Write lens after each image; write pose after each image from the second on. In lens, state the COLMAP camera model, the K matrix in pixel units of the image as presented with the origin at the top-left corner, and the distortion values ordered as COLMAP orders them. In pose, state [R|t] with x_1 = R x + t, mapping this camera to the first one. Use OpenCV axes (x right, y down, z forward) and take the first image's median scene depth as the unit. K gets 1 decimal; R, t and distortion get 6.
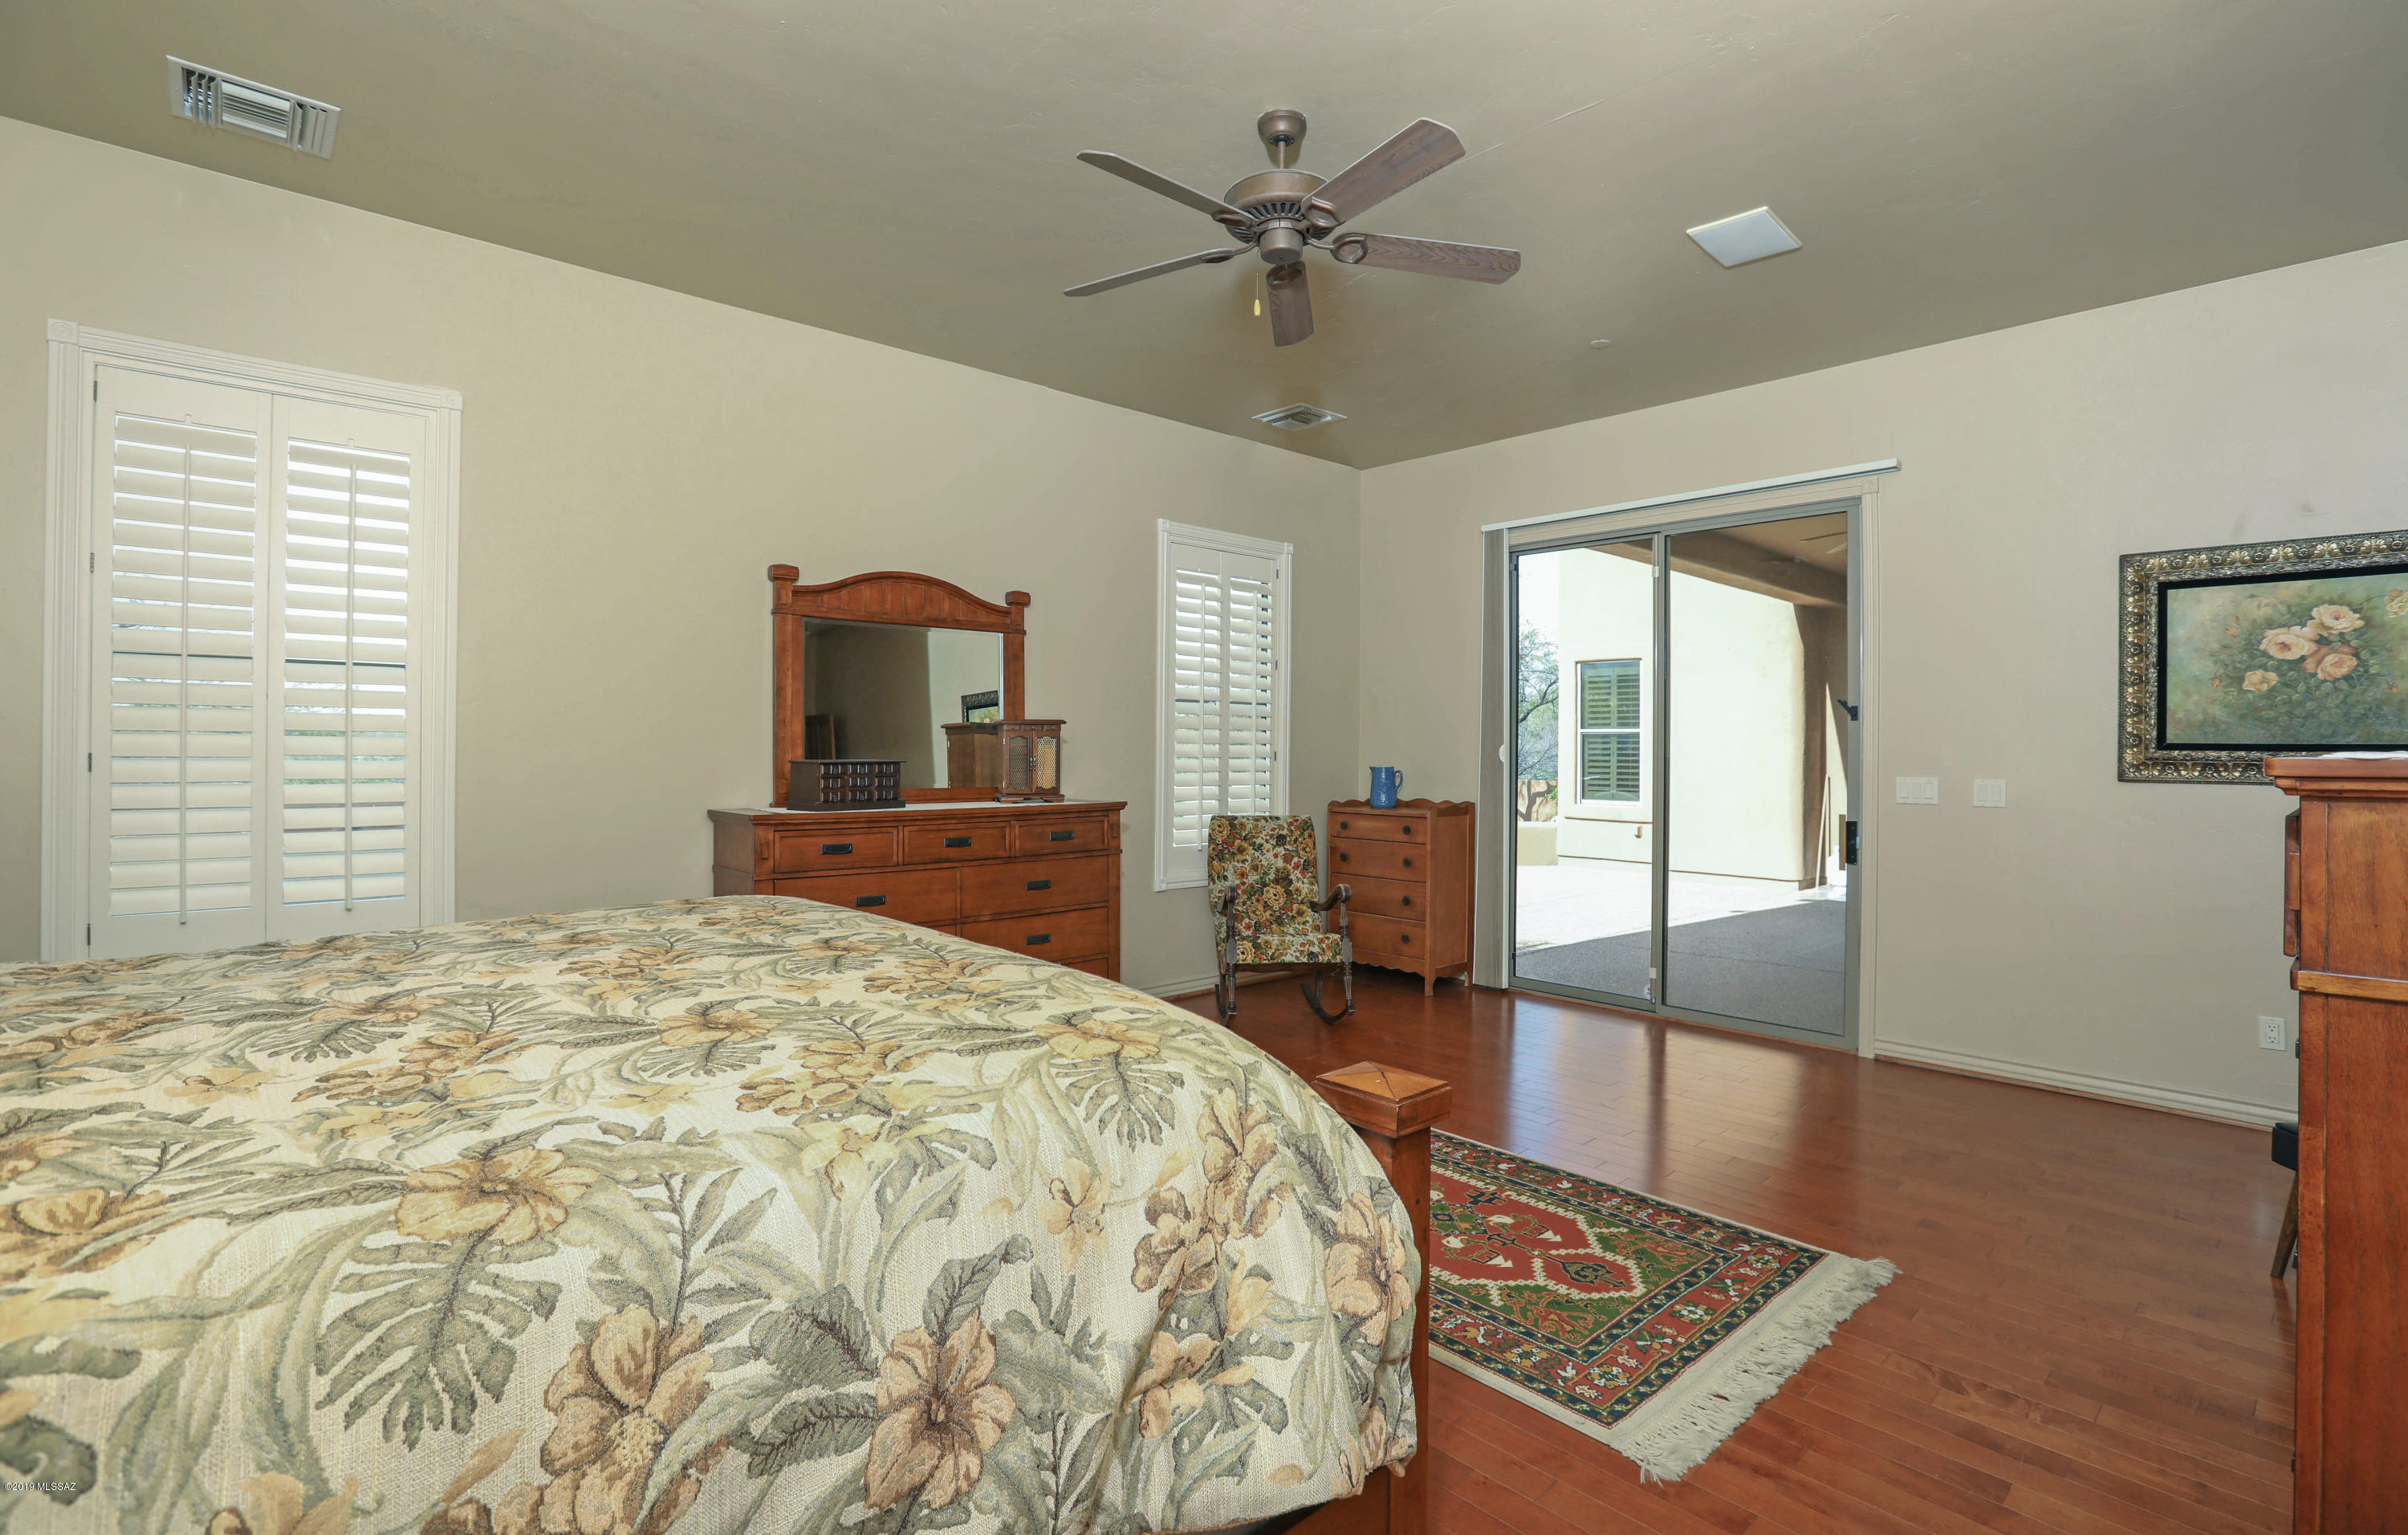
lens RADIAL K [[1142.2, 0, 1204.0], [0, 1142.2, 767.5], [0, 0, 1]] dist [0.000742, 0.000163]
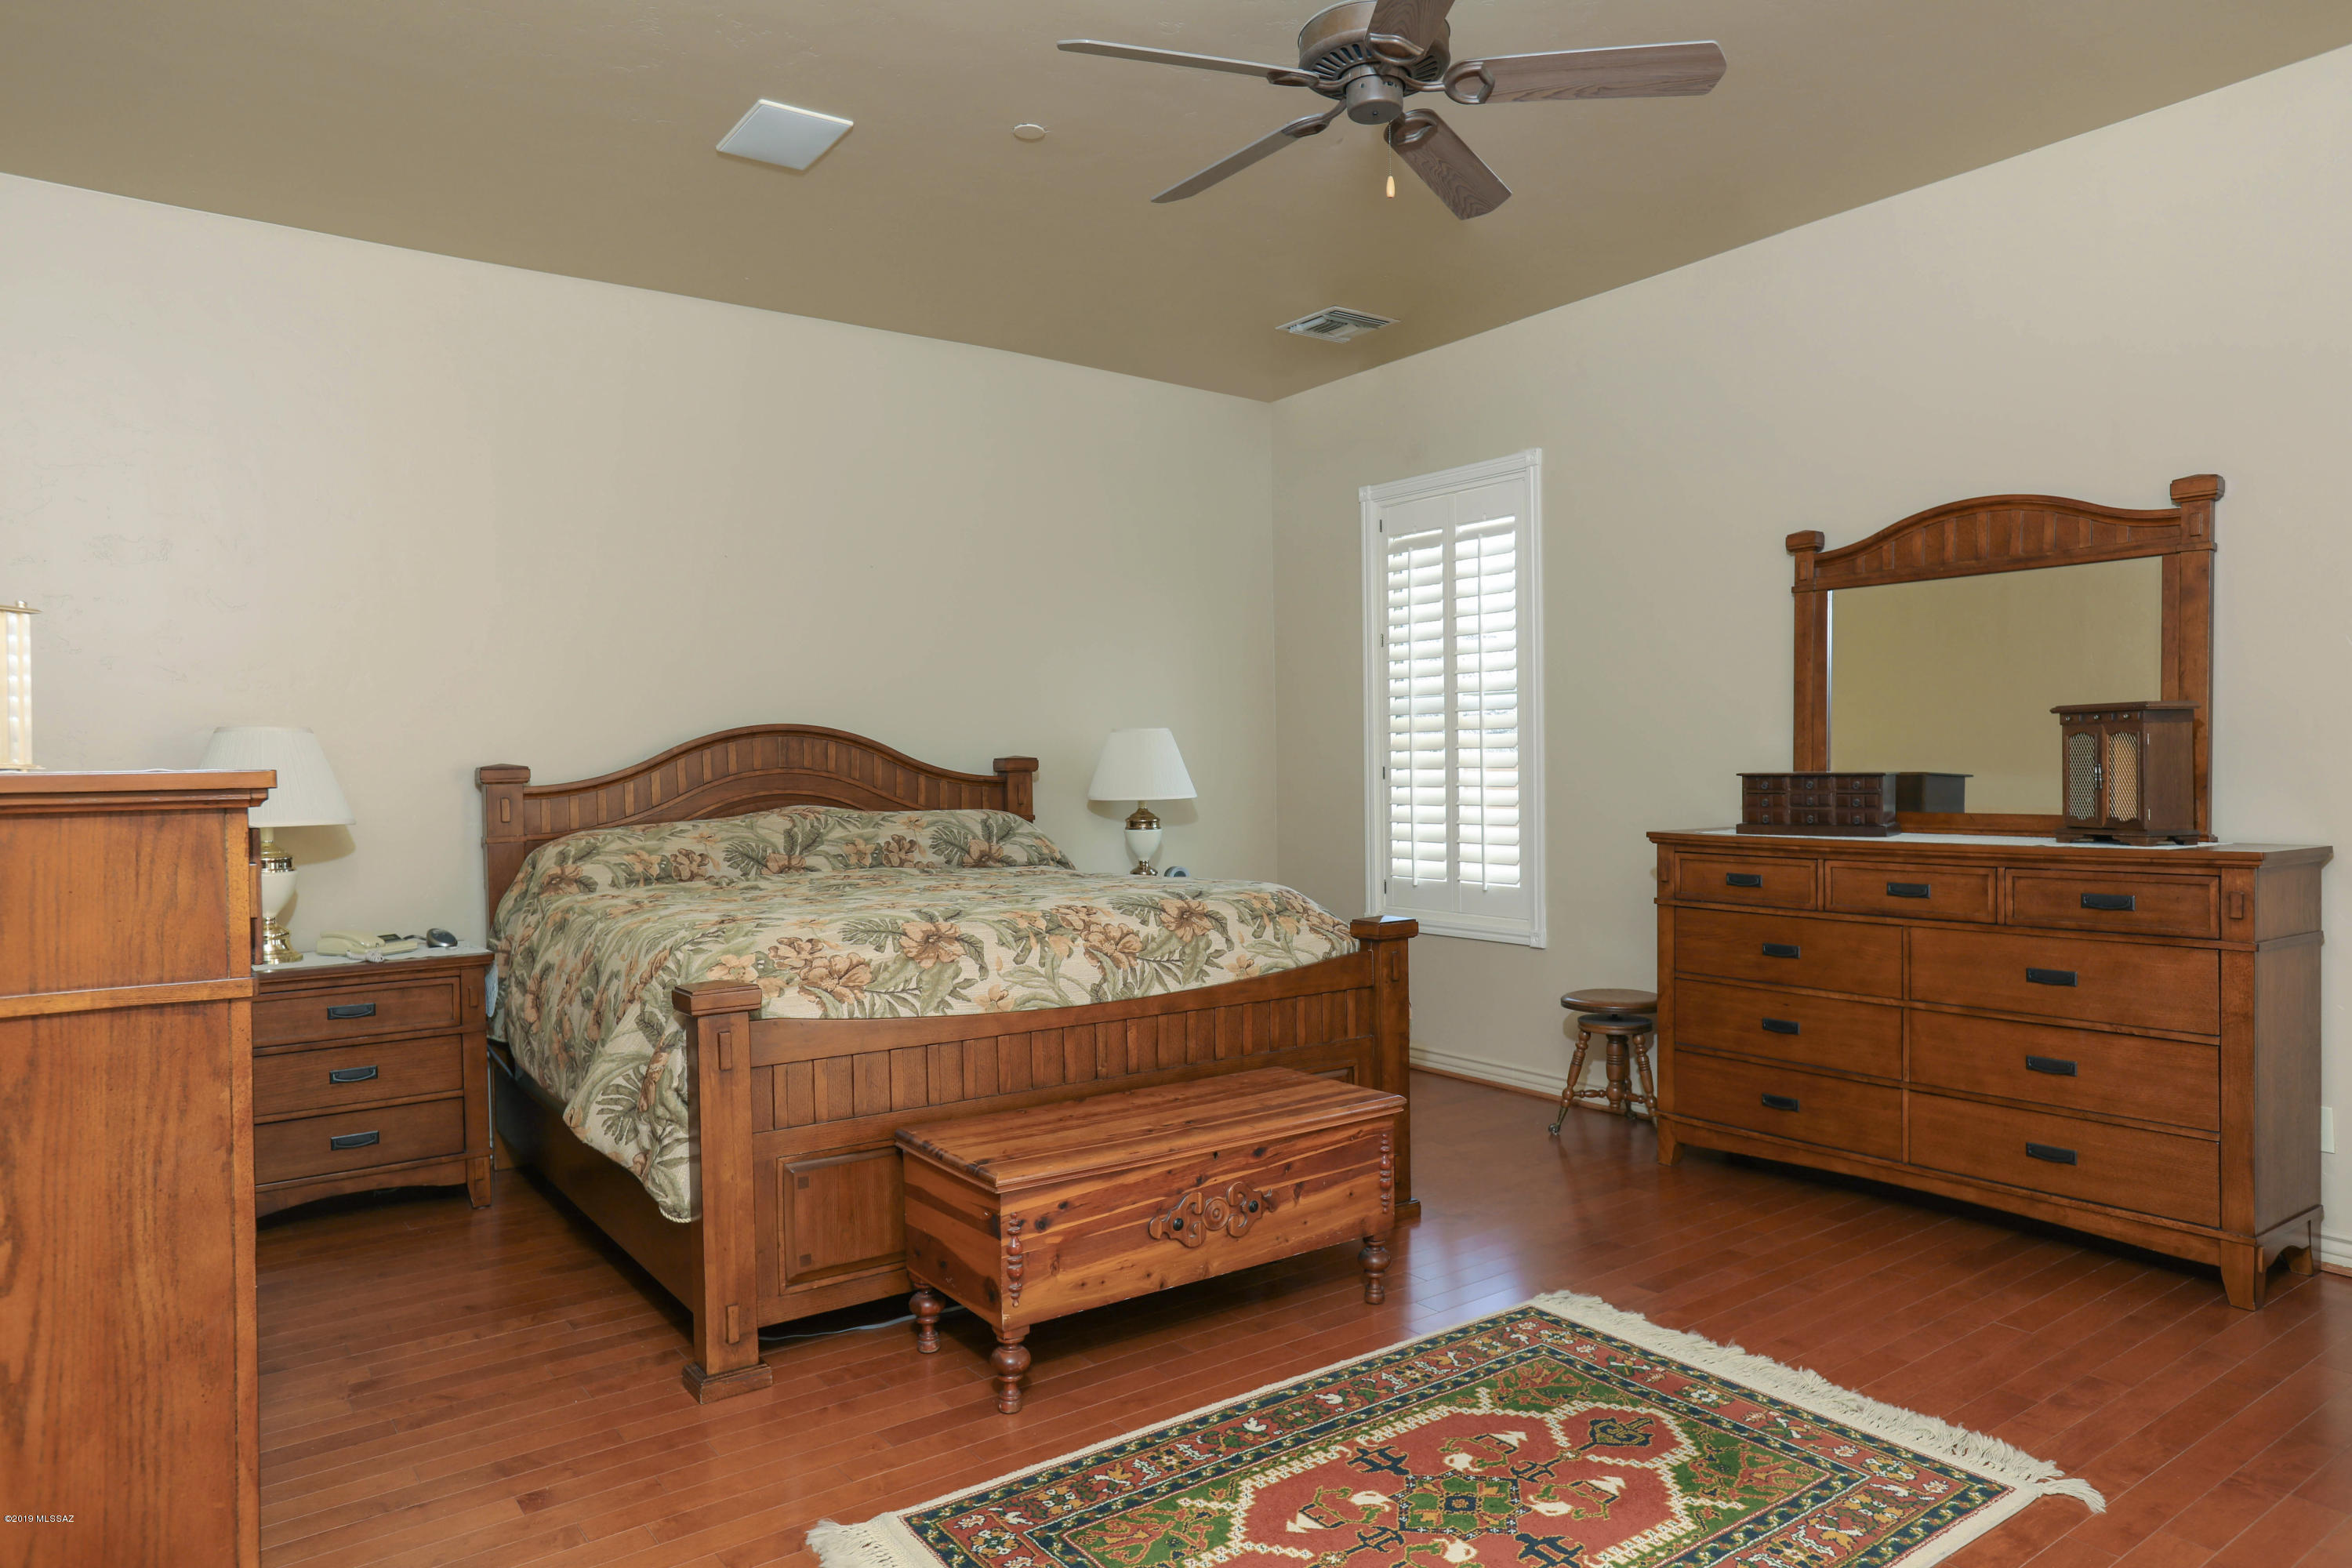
lens RADIAL K [[1445.8, 0, 1177.1], [0, 1445.8, 805.9], [0, 0, 1]] dist [-0.018237, -0.000012]
pose [[-0.122669, 0.018602, -0.992273, 1.101235], [-0.005011, 0.999800, 0.019363, -0.000978], [0.992435, 0.007347, -0.122551, 1.035673]]
